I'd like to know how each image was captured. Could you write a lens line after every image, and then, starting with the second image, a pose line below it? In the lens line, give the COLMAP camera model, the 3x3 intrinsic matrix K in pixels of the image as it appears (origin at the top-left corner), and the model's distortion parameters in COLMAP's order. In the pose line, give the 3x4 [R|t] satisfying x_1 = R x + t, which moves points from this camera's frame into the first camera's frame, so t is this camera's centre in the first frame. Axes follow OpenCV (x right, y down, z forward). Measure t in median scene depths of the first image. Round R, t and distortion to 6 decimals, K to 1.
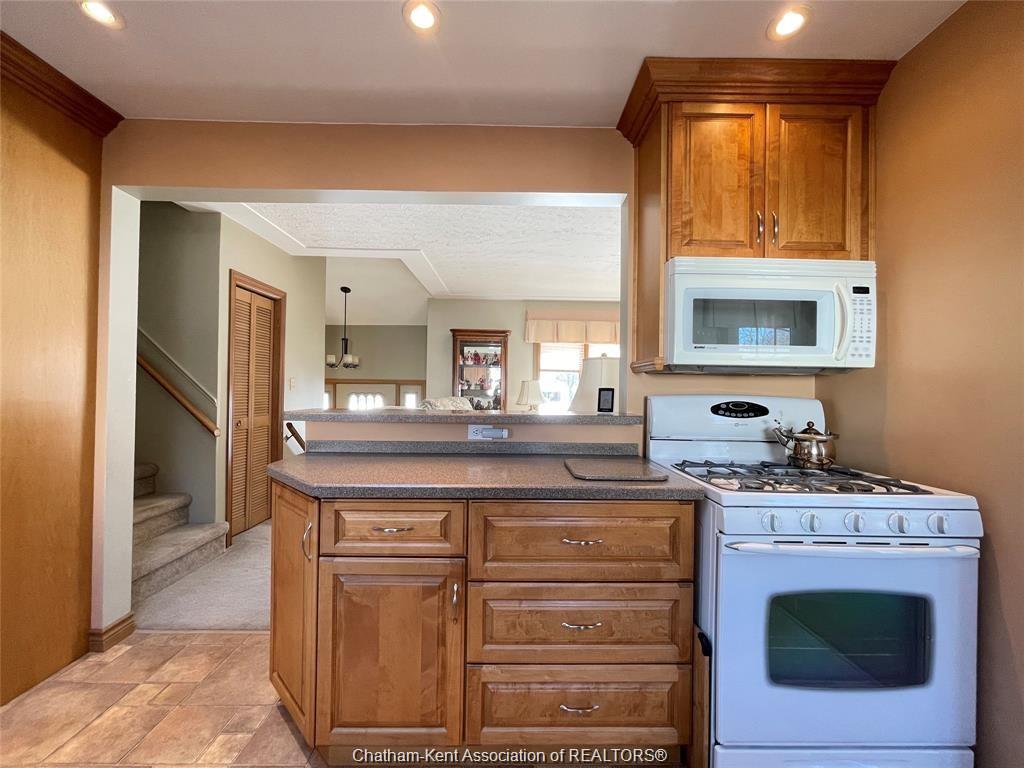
lens RADIAL K [[413.2, 0, 511.1], [0, 413.2, 386.4], [0, 0, 1]] dist [-0.001379, 0.000569]
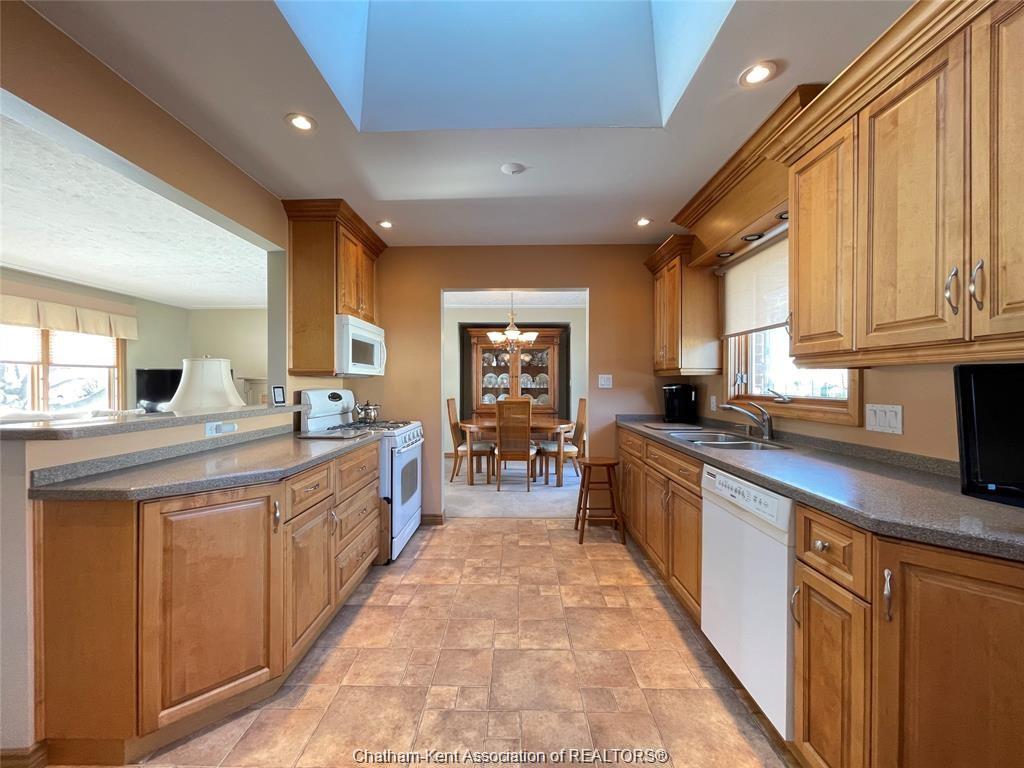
lens RADIAL K [[413.2, 0, 511.1], [0, 413.2, 386.4], [0, 0, 1]] dist [-0.001379, 0.000569]
pose [[0.024757, -0.019535, 0.999503, -1.220084], [-0.007230, 0.999779, 0.019719, -0.031774], [-0.999667, -0.007715, 0.024610, 0.190822]]
